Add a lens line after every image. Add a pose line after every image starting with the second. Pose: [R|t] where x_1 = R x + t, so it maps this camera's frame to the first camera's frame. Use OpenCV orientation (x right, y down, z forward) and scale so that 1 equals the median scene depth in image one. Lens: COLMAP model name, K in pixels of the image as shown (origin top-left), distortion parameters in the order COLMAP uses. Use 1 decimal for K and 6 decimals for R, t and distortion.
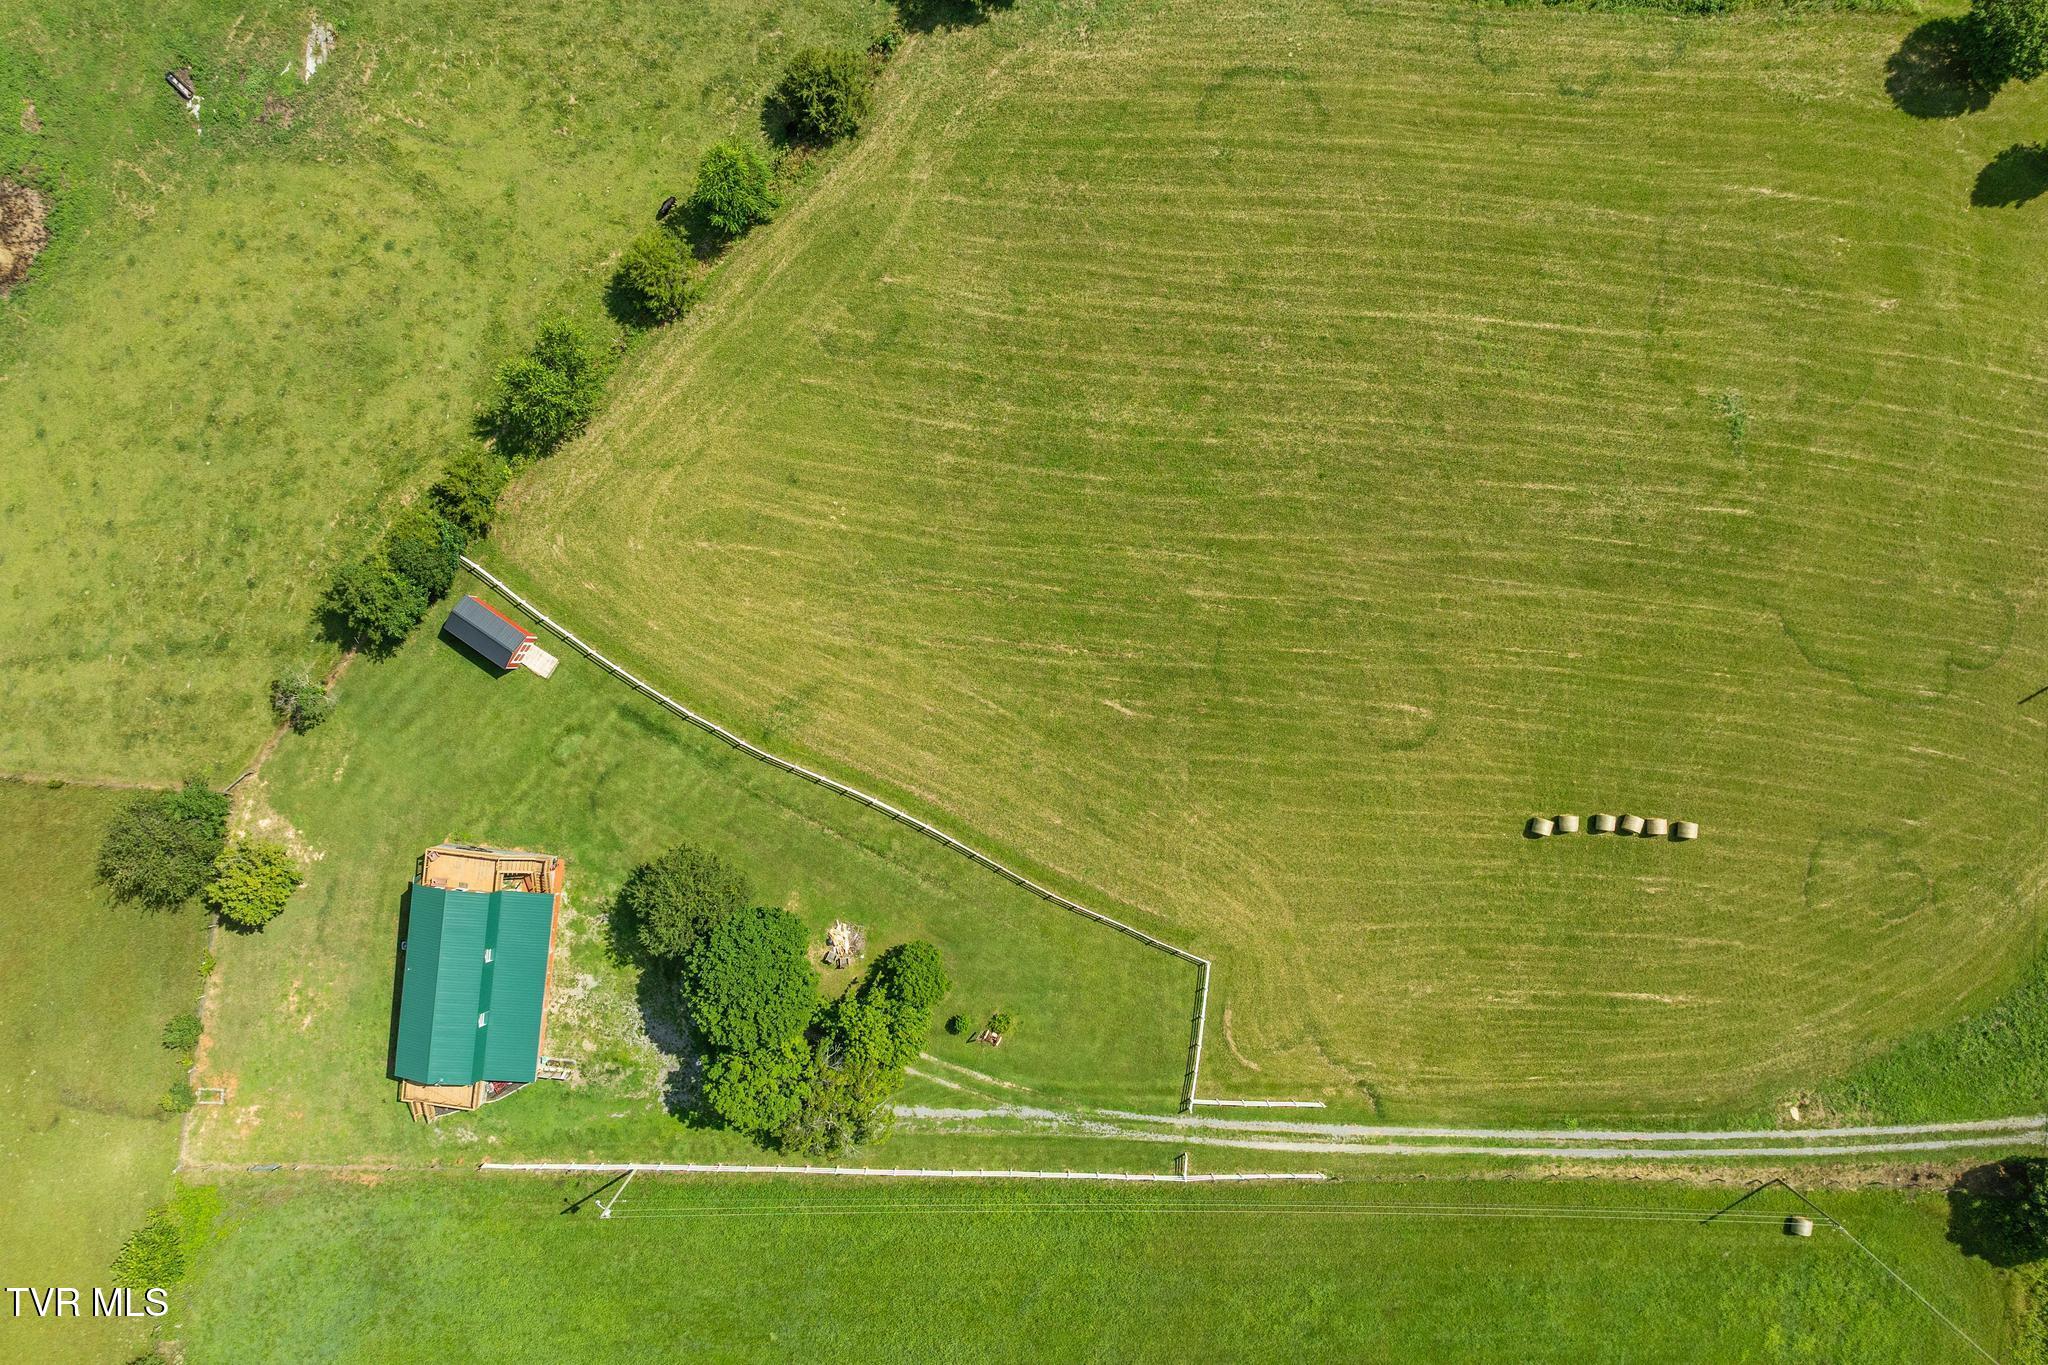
lens RADIAL K [[1438.4, 0, 1039.4], [0, 1438.4, 678.7], [0, 0, 1]] dist [-0.039312, 0.005510]
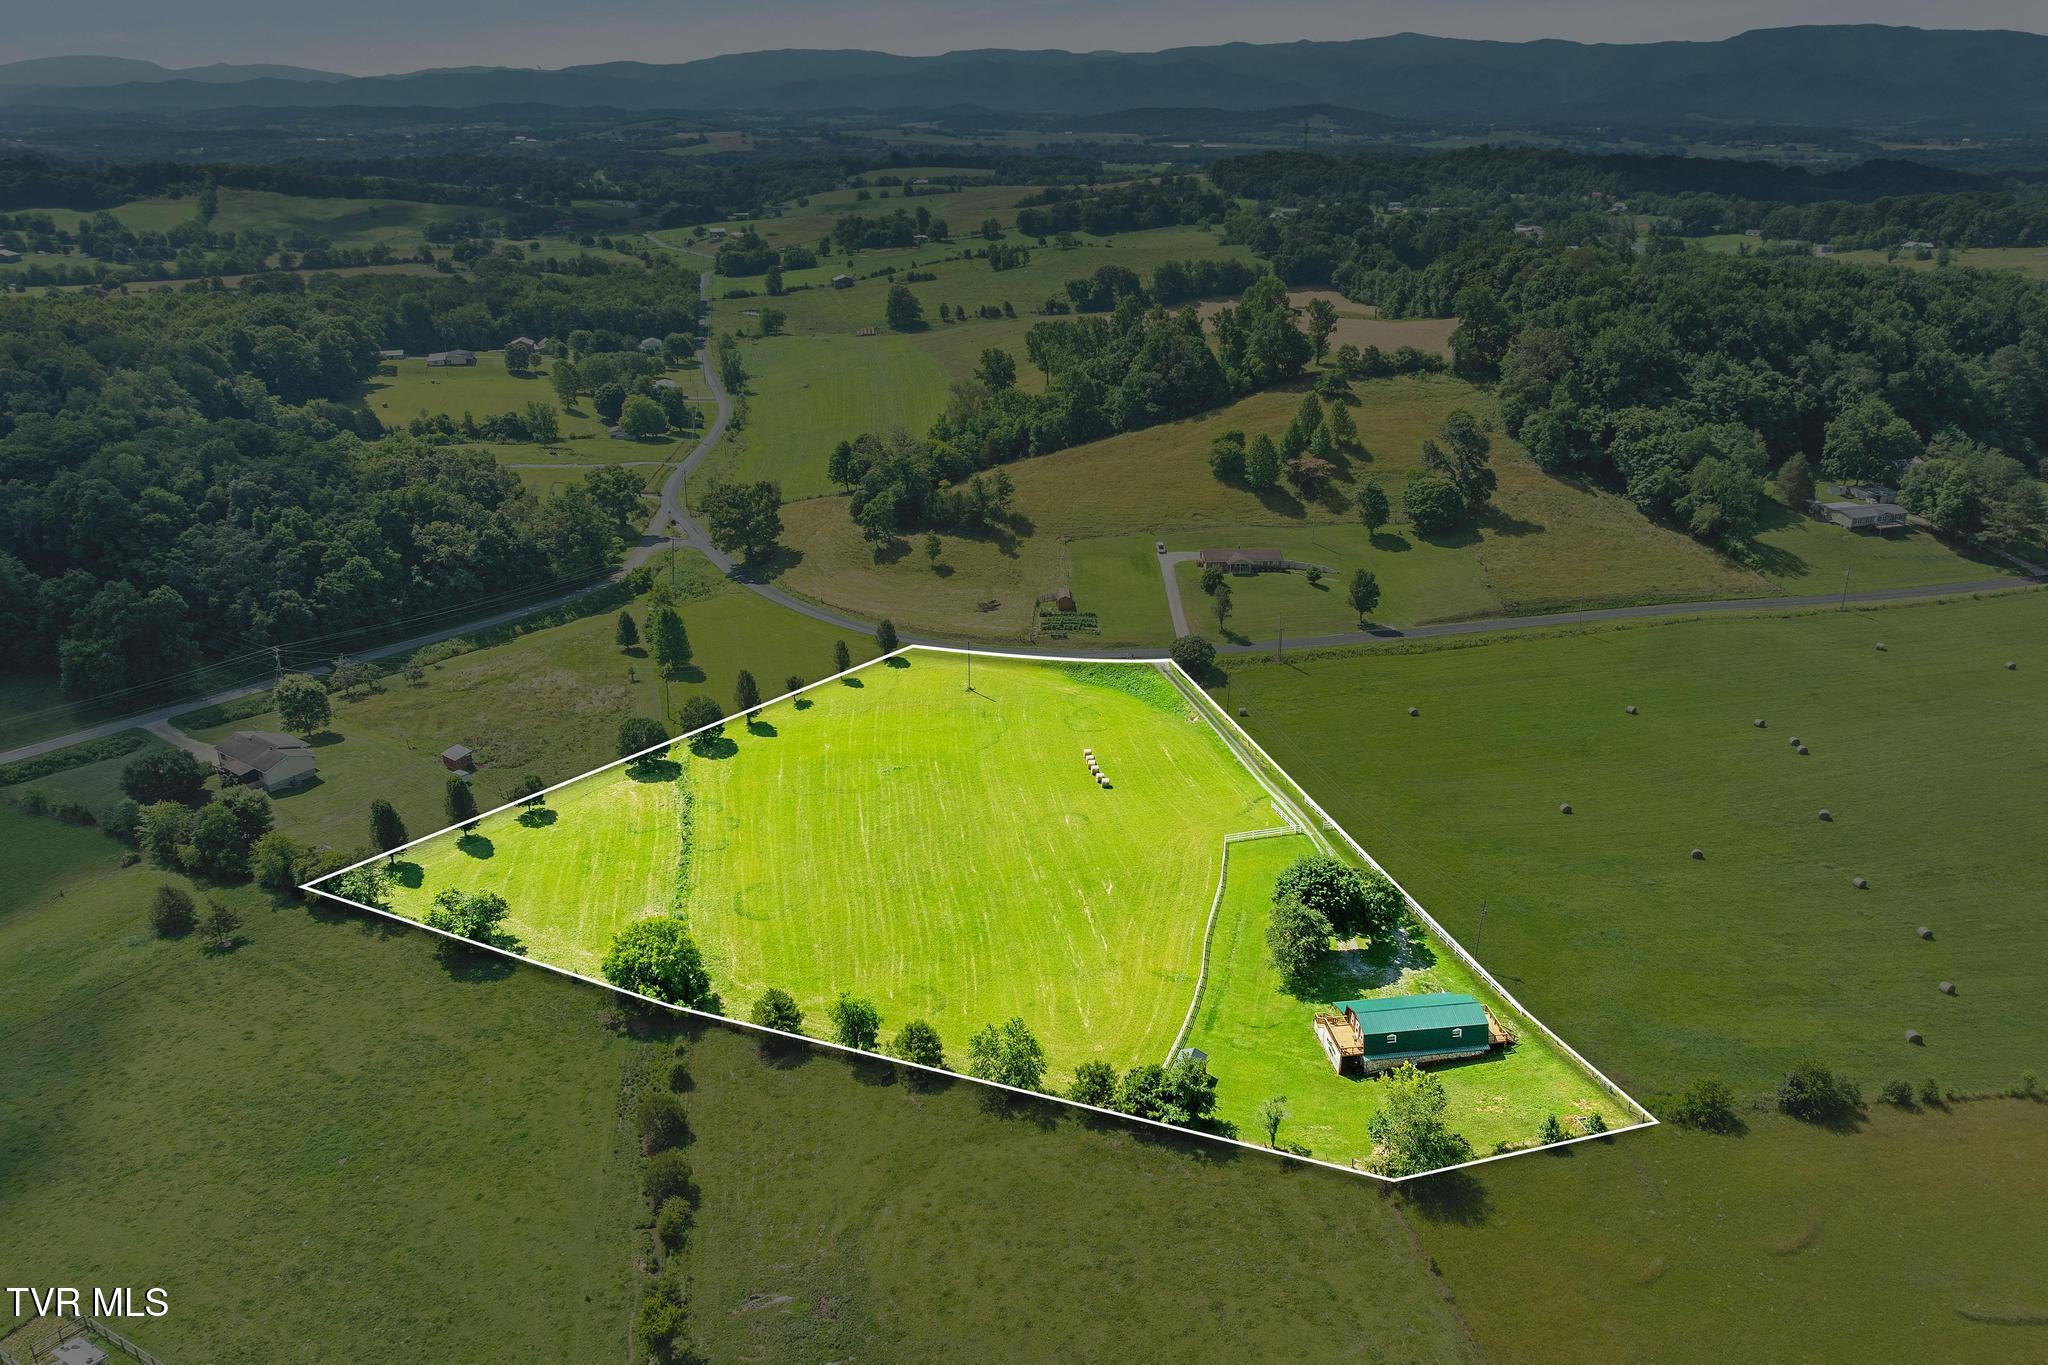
lens RADIAL K [[1438.4, 0, 1033.9], [0, 1438.4, 675.2], [0, 0, 1]] dist [-0.039312, 0.005510]
pose [[-0.242466, -0.353808, 0.903344, -1.438270], [0.970093, -0.099355, 0.221468, -0.440367], [0.011394, 0.930026, 0.367317, 0.098777]]
